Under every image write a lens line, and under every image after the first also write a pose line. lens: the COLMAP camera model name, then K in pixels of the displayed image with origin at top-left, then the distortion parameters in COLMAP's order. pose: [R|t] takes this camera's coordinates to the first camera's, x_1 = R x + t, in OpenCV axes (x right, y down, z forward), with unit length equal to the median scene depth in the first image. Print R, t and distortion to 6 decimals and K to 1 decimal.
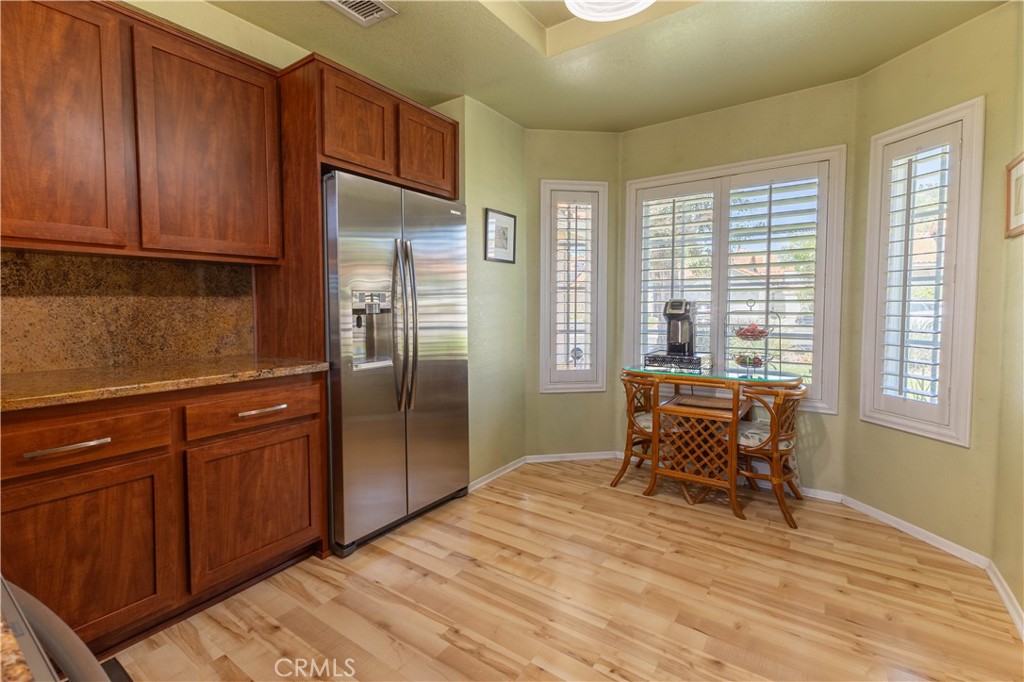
lens RADIAL K [[487.5, 0, 487.8], [0, 487.5, 324.5], [0, 0, 1]] dist [0.015043, 0.000962]
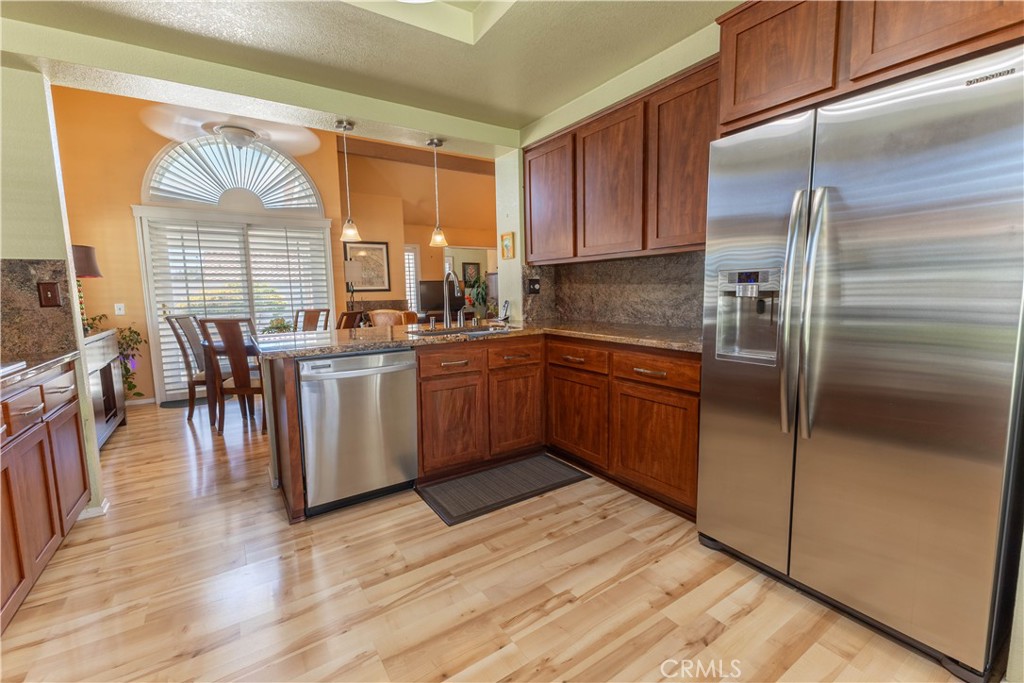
lens RADIAL K [[434.3, 0, 491.0], [0, 434.3, 337.6], [0, 0, 1]] dist [0.009612, -0.003625]
pose [[-0.388197, 0.115482, -0.914312, 0.424318], [-0.013024, 0.991331, 0.130739, -0.031537], [0.921484, 0.062660, -0.383328, 0.620116]]
